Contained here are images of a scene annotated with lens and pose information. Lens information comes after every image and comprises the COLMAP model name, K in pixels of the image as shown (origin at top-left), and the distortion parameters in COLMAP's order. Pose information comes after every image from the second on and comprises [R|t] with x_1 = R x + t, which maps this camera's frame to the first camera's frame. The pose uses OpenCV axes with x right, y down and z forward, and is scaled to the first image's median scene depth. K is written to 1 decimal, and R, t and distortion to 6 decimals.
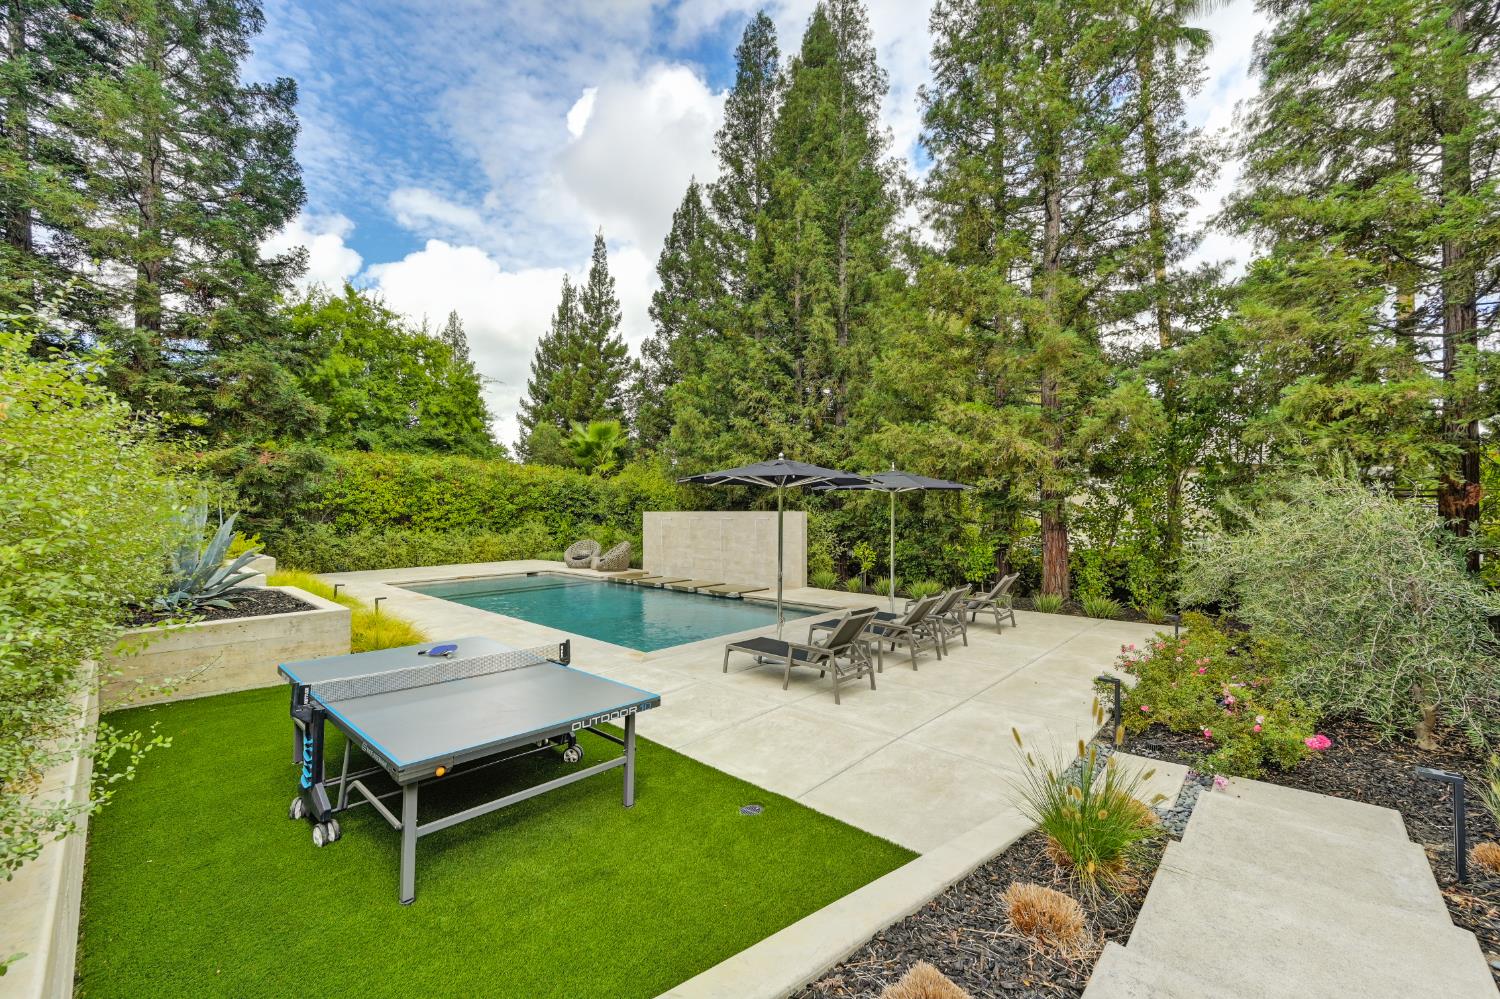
lens RADIAL K [[591.3, 0, 750.0], [0, 591.3, 499.5], [0, 0, 1]] dist [-0.000451, -0.000049]
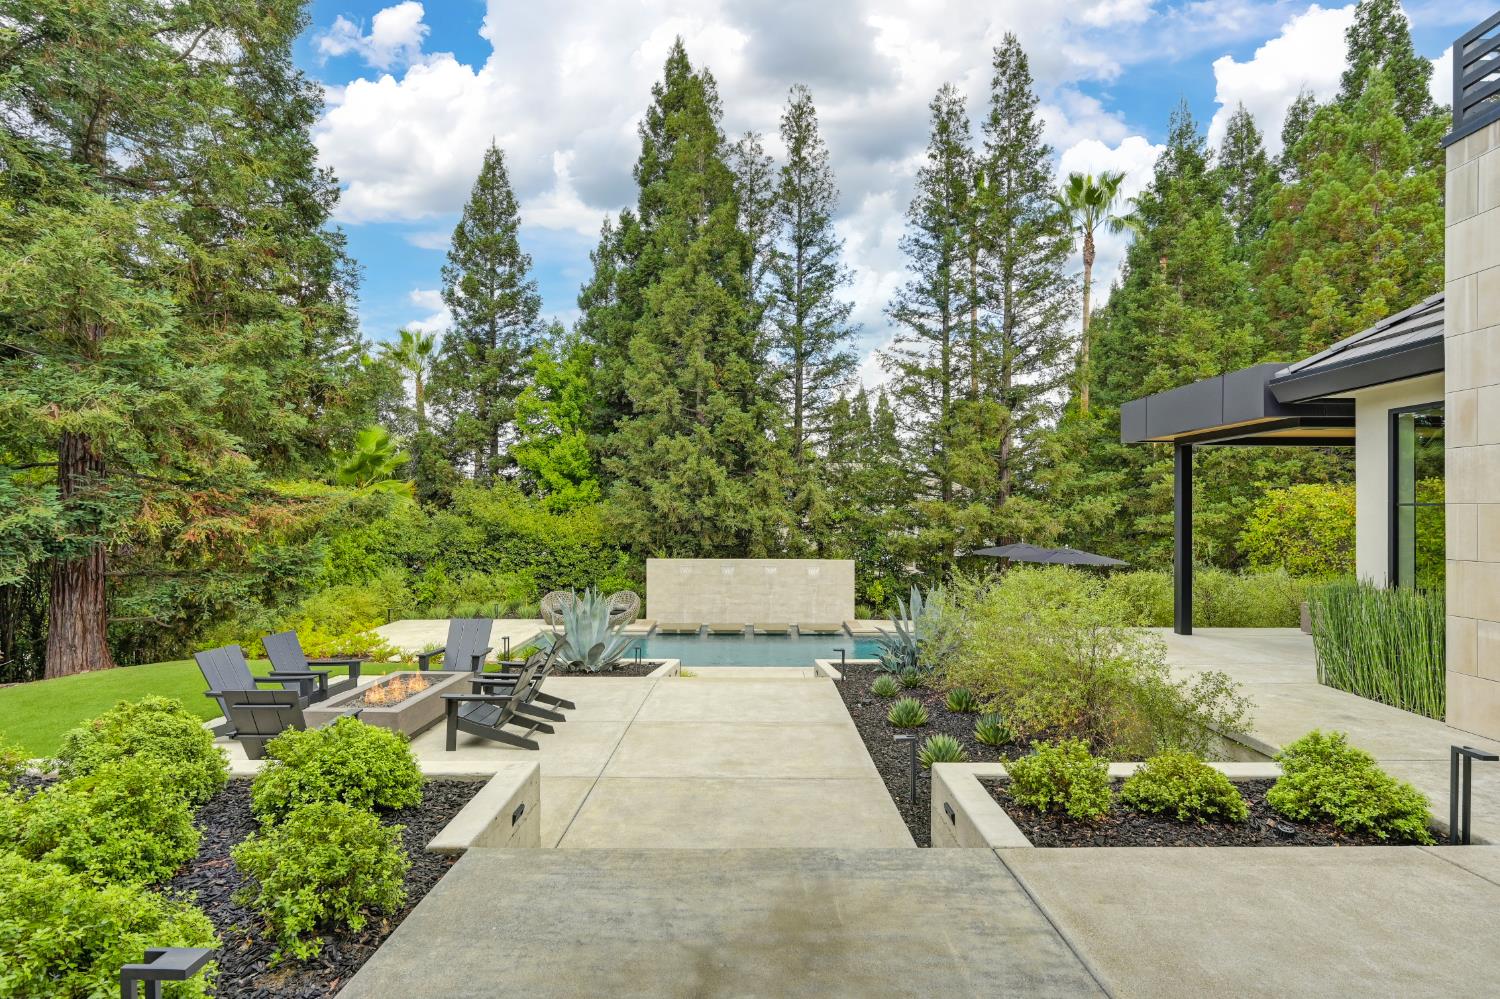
lens RADIAL K [[719.2, 0, 758.1], [0, 719.2, 507.4], [0, 0, 1]] dist [0.000291, 0.000573]
pose [[0.733273, 0.007573, 0.679893, -0.706970], [-0.018332, 0.999795, 0.008636, -0.063820], [-0.679688, -0.018796, 0.733261, 0.009773]]
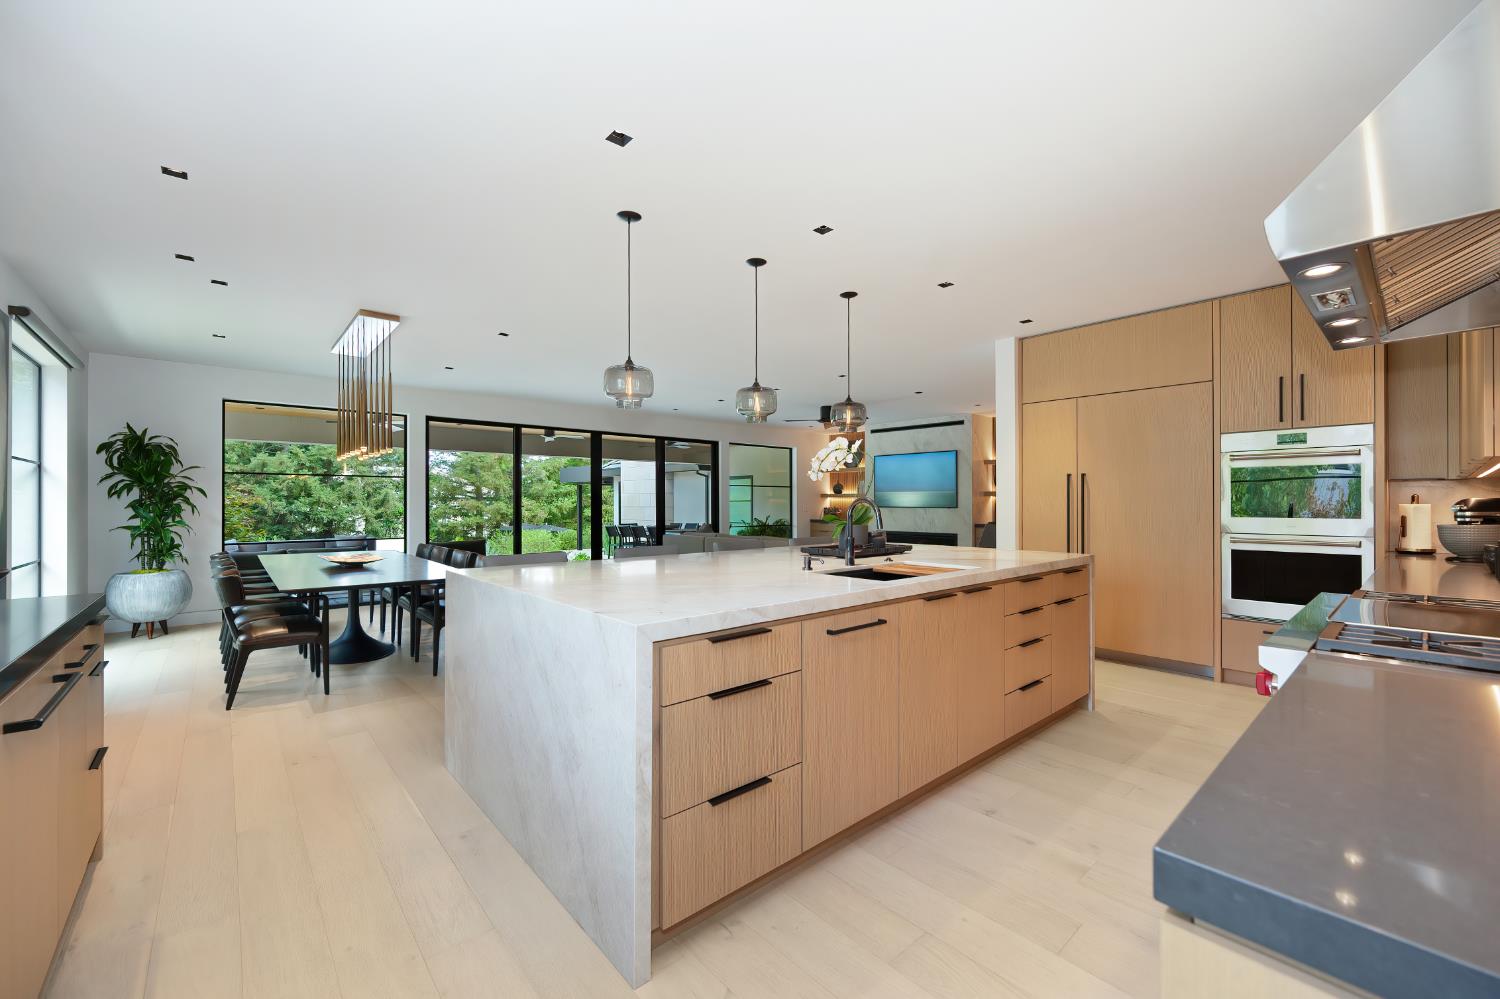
lens RADIAL K [[603.9, 0, 756.1], [0, 603.9, 502.0], [0, 0, 1]] dist [0.000284, 0.000078]
pose [[0.106013, 0.003554, 0.994358, -1.188244], [-0.017598, 0.999844, -0.001697, -0.074337], [-0.994209, -0.017319, 0.106059, -0.236061]]
